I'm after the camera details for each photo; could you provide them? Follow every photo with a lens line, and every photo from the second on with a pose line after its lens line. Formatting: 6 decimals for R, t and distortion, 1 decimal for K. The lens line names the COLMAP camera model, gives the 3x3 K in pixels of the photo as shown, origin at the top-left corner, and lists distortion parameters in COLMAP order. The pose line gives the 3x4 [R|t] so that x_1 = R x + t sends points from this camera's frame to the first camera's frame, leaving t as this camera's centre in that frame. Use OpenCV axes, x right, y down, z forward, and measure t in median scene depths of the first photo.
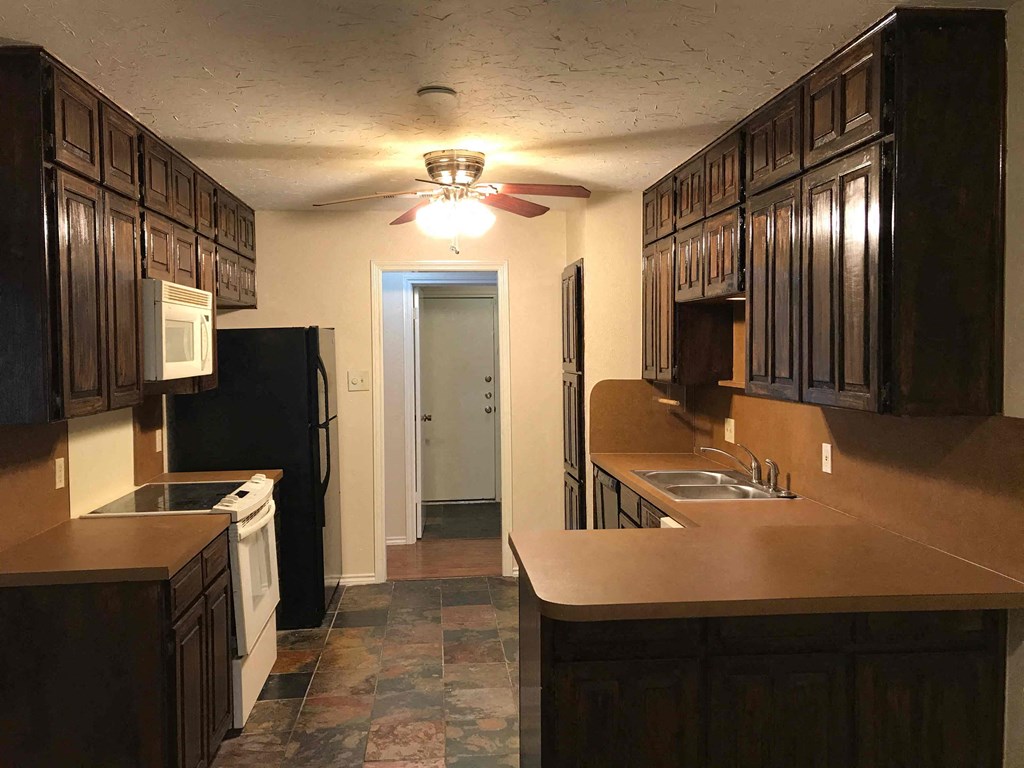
lens RADIAL K [[833.6, 0, 511.9], [0, 833.6, 392.3], [0, 0, 1]] dist [0.034586, -0.040181]
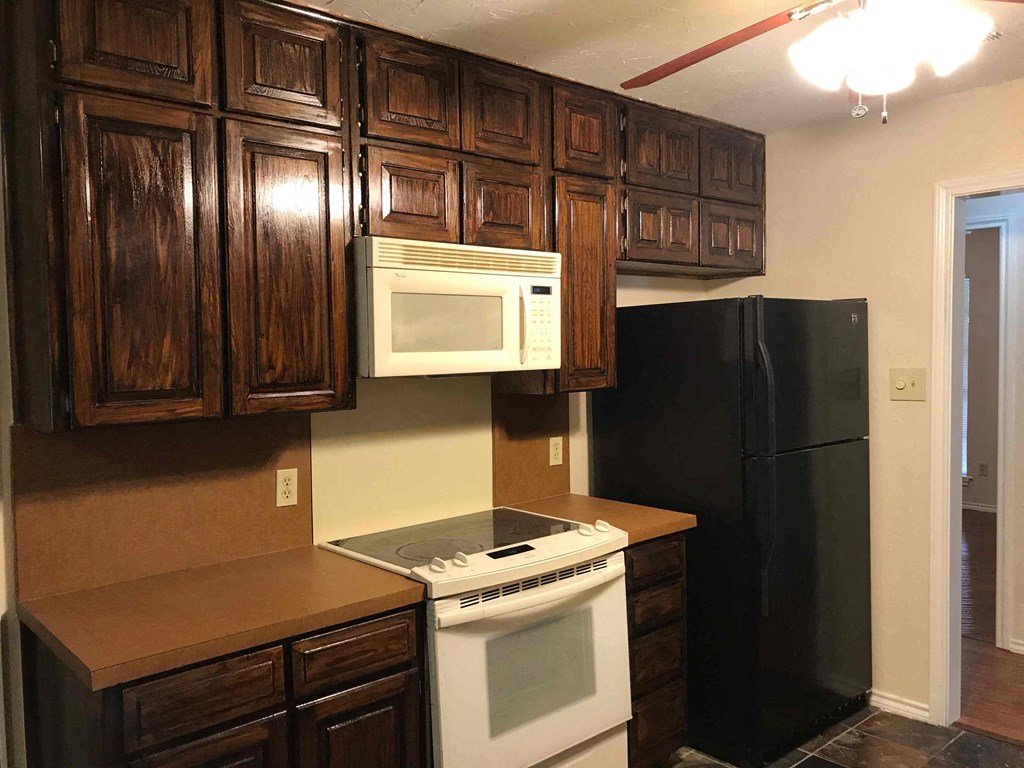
lens RADIAL K [[833.6, 0, 511.6], [0, 833.6, 376.1], [0, 0, 1]] dist [0.034586, -0.040181]
pose [[0.592994, 0.039580, -0.804233, 0.186528], [-0.039097, 0.999028, 0.020339, -0.028134], [0.804257, 0.019382, 0.593966, 0.552639]]
